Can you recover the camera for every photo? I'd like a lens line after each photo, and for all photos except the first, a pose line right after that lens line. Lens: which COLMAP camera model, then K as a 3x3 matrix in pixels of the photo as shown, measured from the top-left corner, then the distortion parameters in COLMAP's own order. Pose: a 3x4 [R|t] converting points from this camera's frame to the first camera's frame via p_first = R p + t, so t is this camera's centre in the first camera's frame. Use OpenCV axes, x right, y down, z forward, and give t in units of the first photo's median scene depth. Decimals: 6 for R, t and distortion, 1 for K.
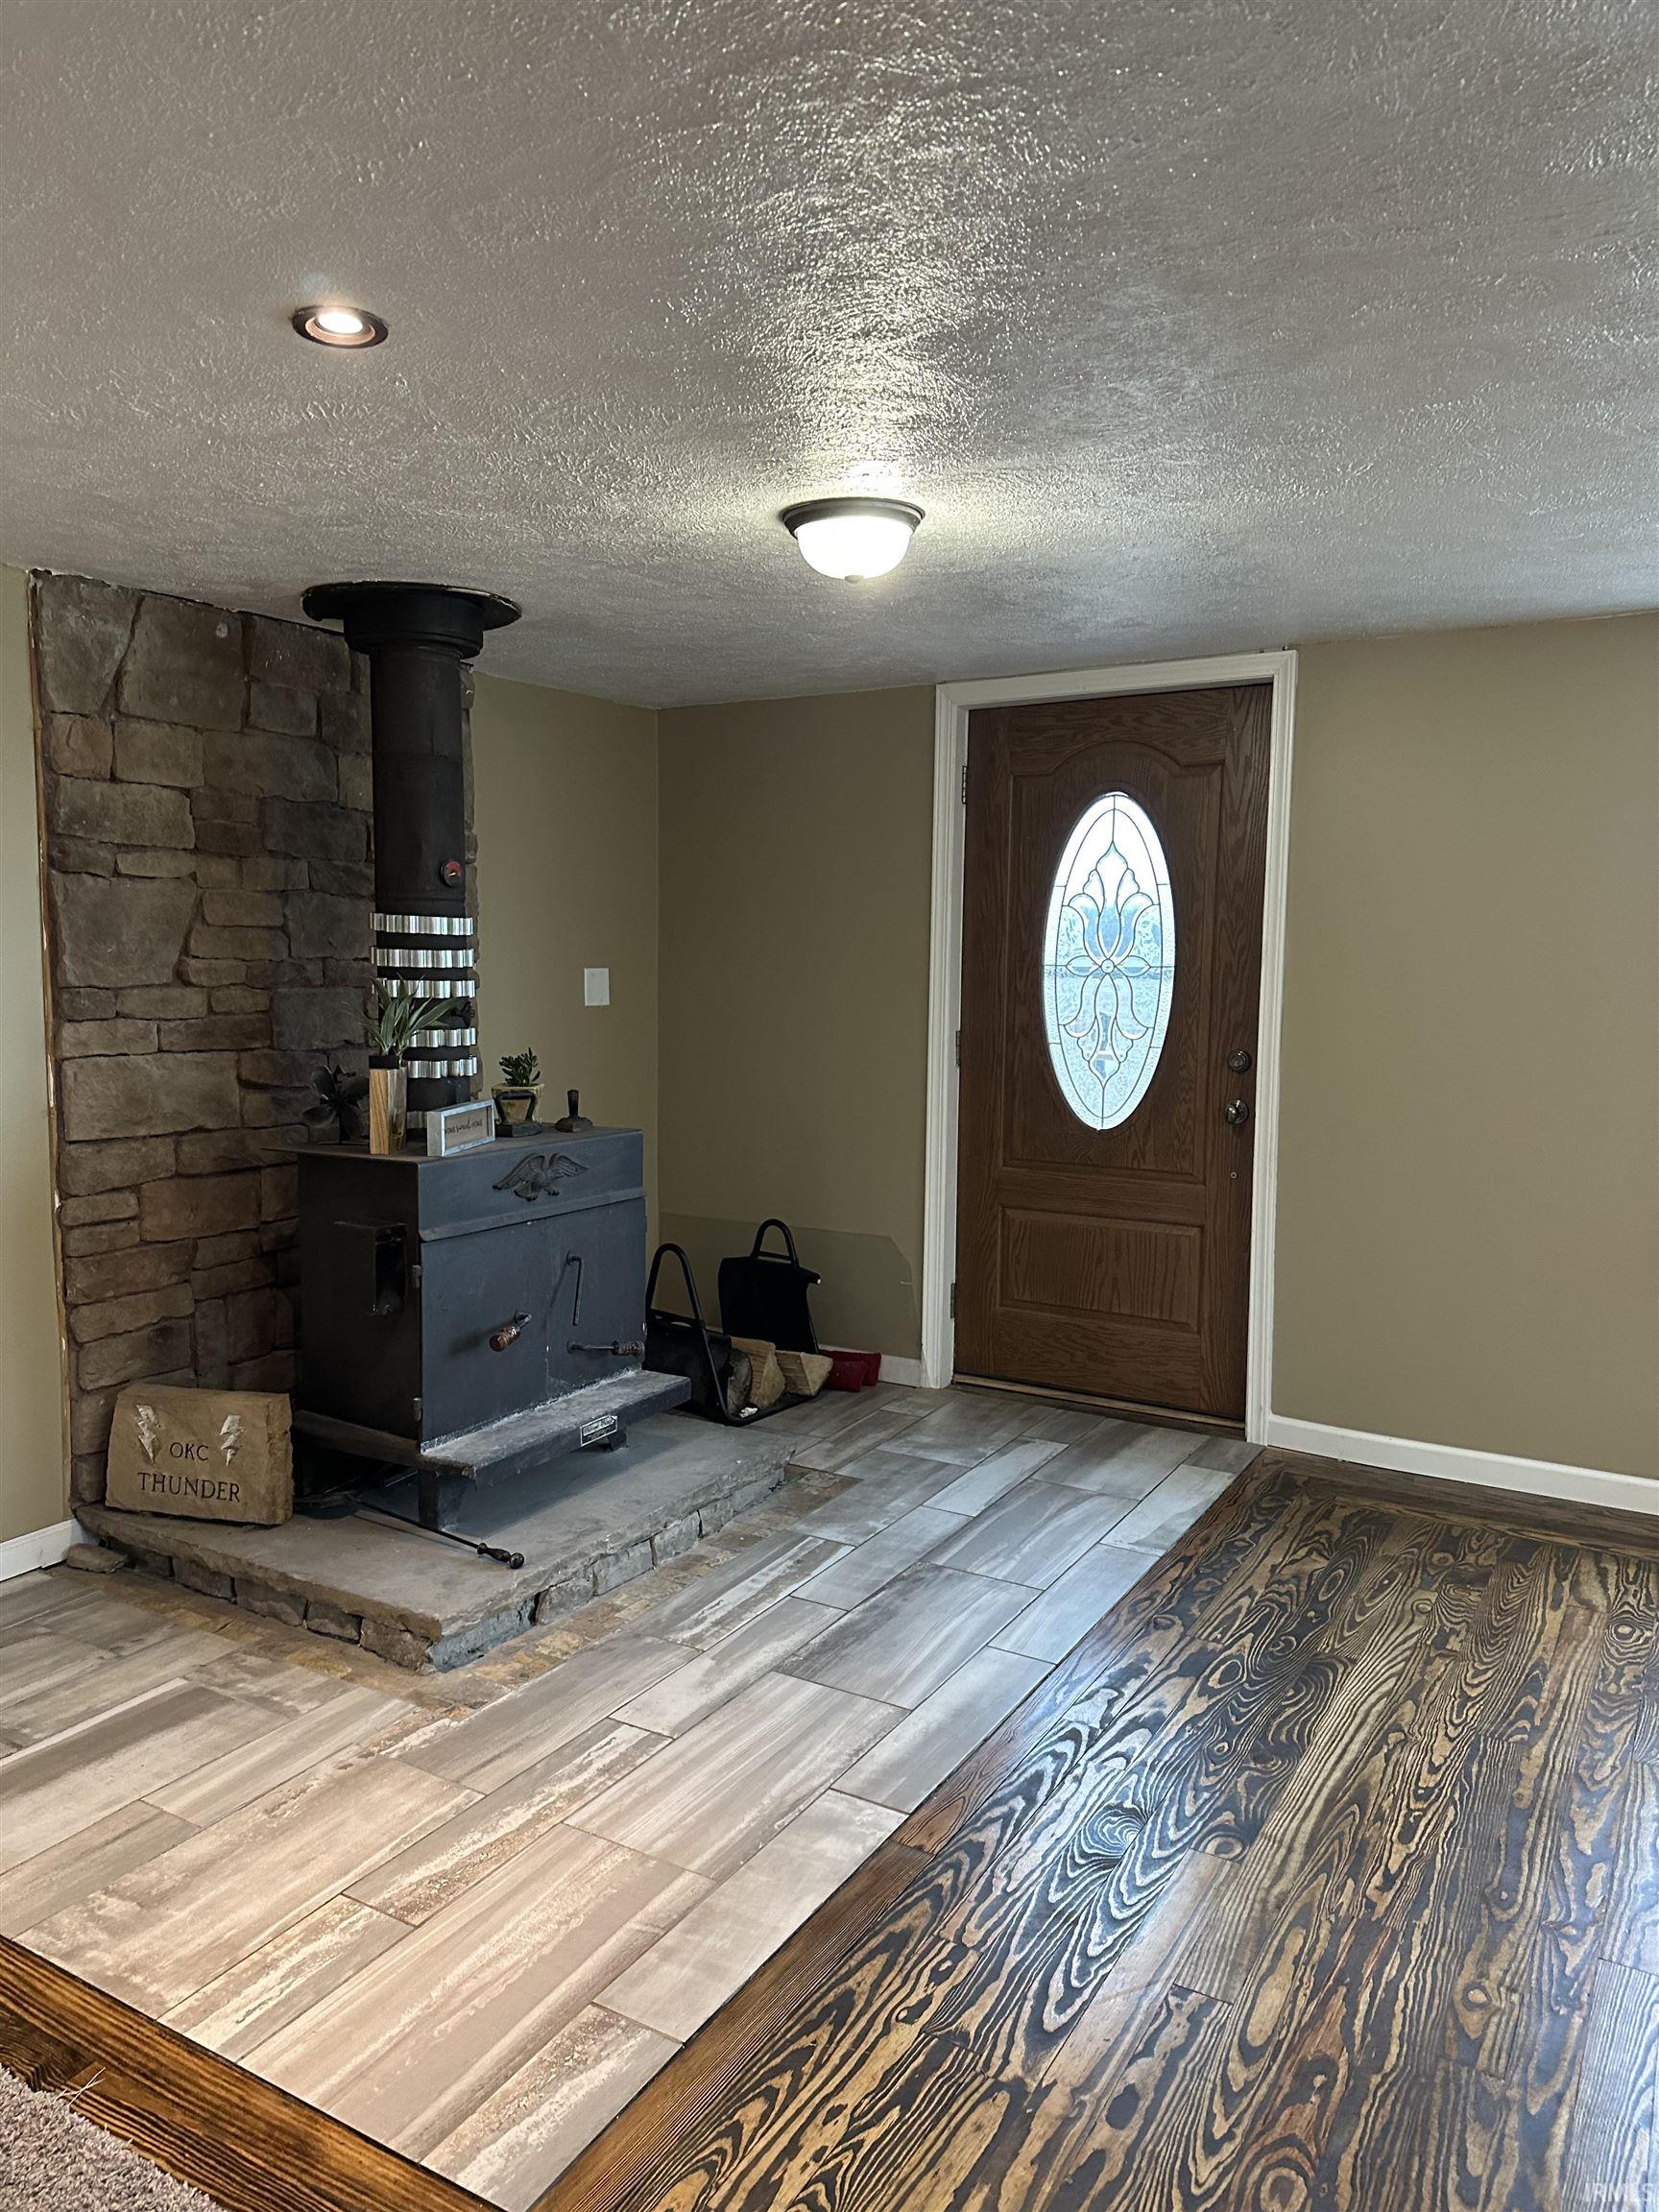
lens RADIAL K [[1539.4, 0, 829.5], [0, 1539.4, 1106.0], [0, 0, 1]] dist [0.064418, -0.090585]
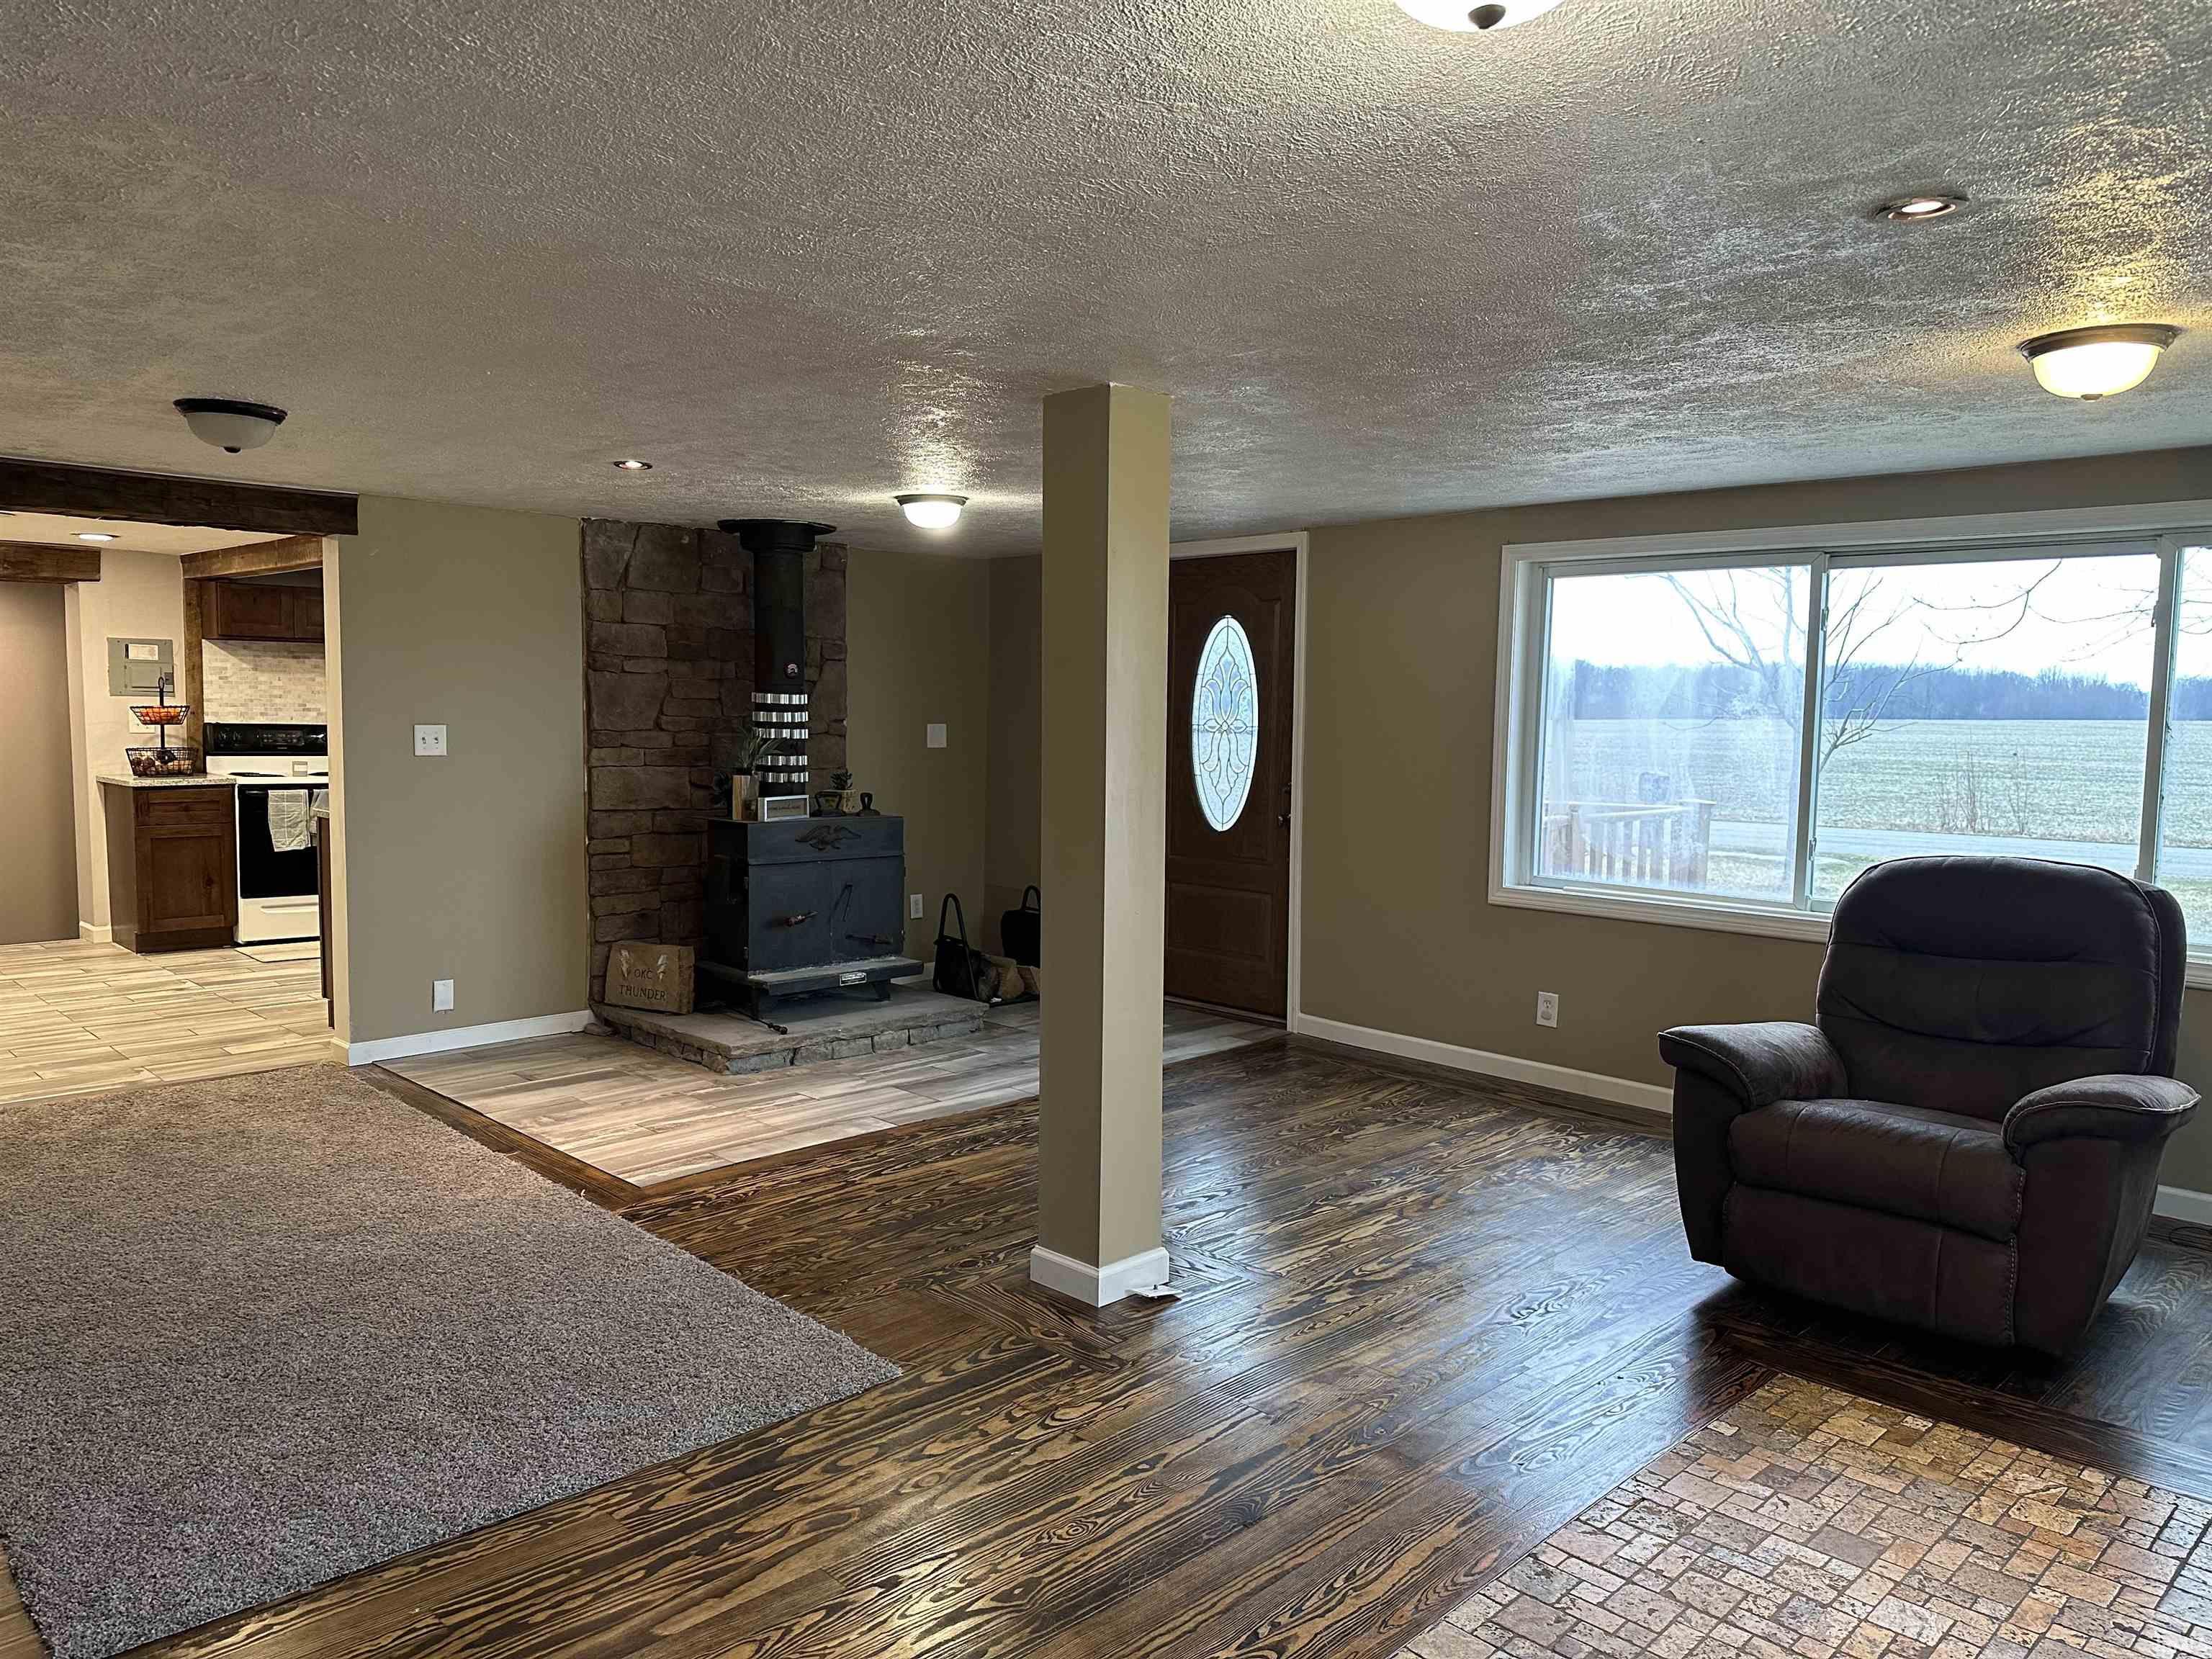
lens RADIAL K [[1507.6, 0, 1106.0], [0, 1507.6, 829.5], [0, 0, 1]] dist [0.134667, -0.197047]
pose [[0.967647, 0.026461, -0.250917, 0.611989], [-0.032505, 0.999272, -0.019971, 0.065421], [0.250205, 0.027481, 0.967803, -0.683832]]
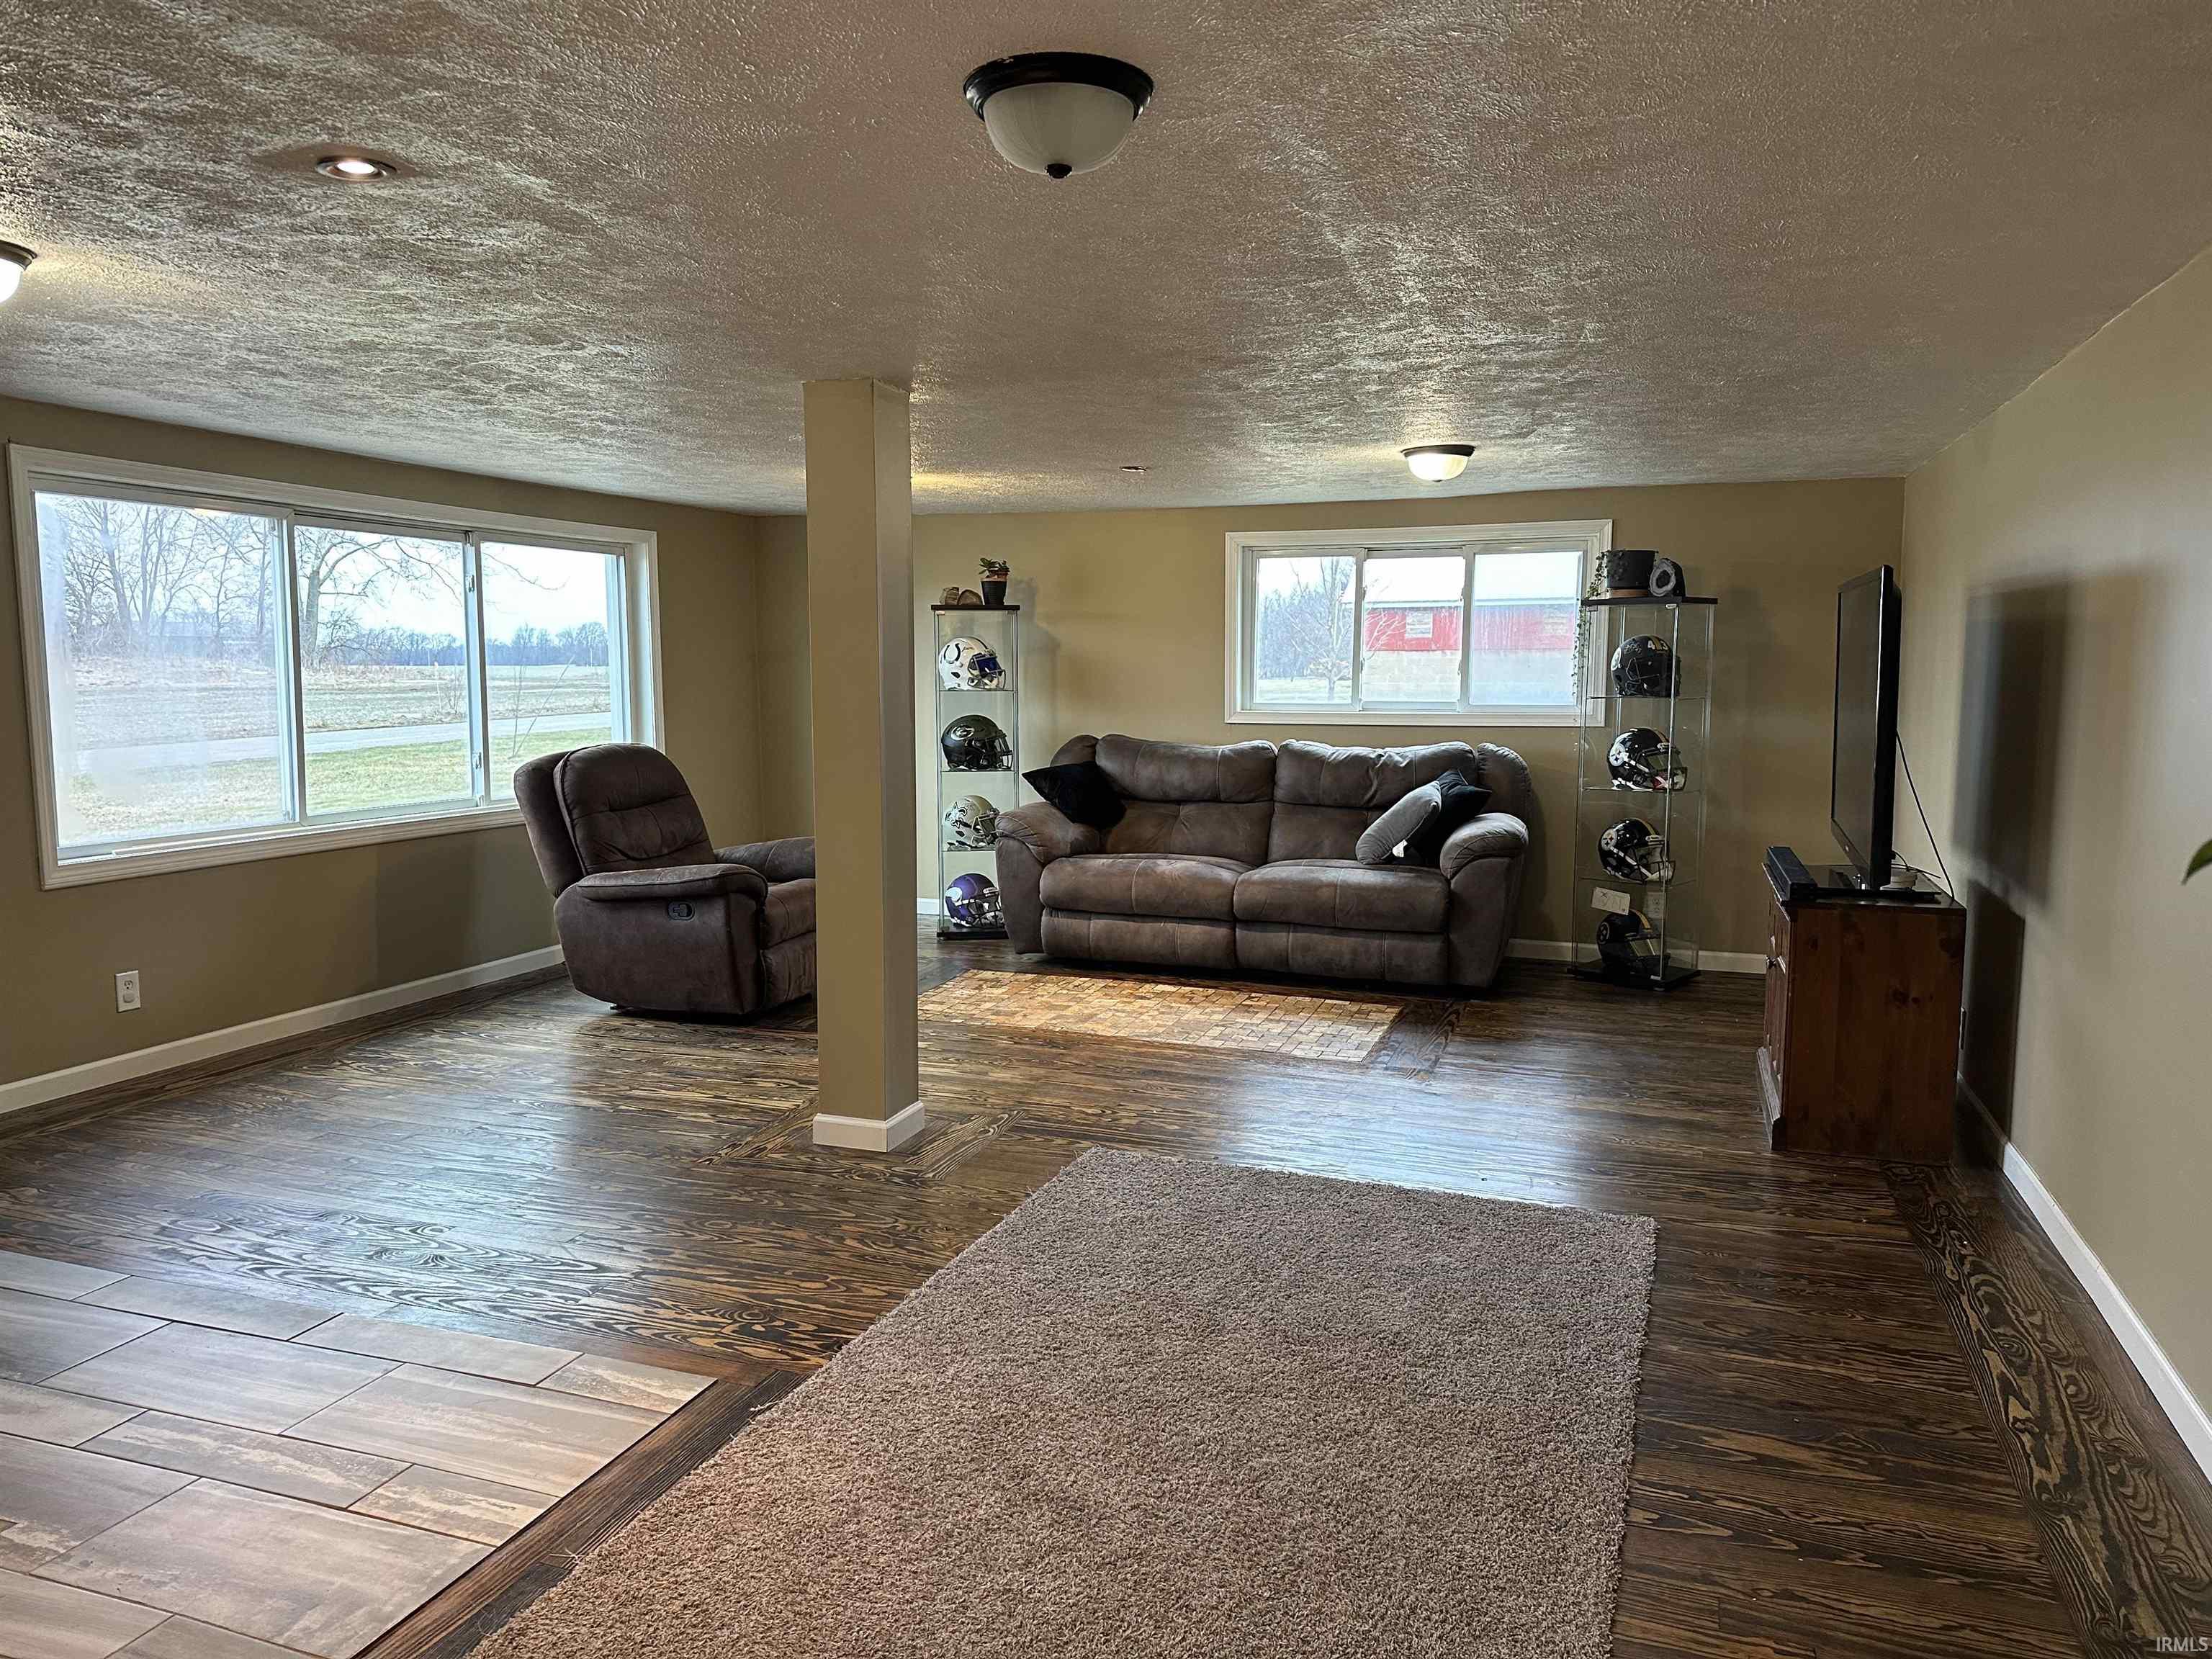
lens RADIAL K [[1531.3, 0, 1106.0], [0, 1531.3, 829.5], [0, 0, 1]] dist [0.057365, -0.110804]
pose [[-0.193217, -0.112362, 0.974701, -0.975870], [0.096464, 0.986433, 0.132836, -0.048631], [-0.976402, 0.119690, -0.179757, 0.407387]]
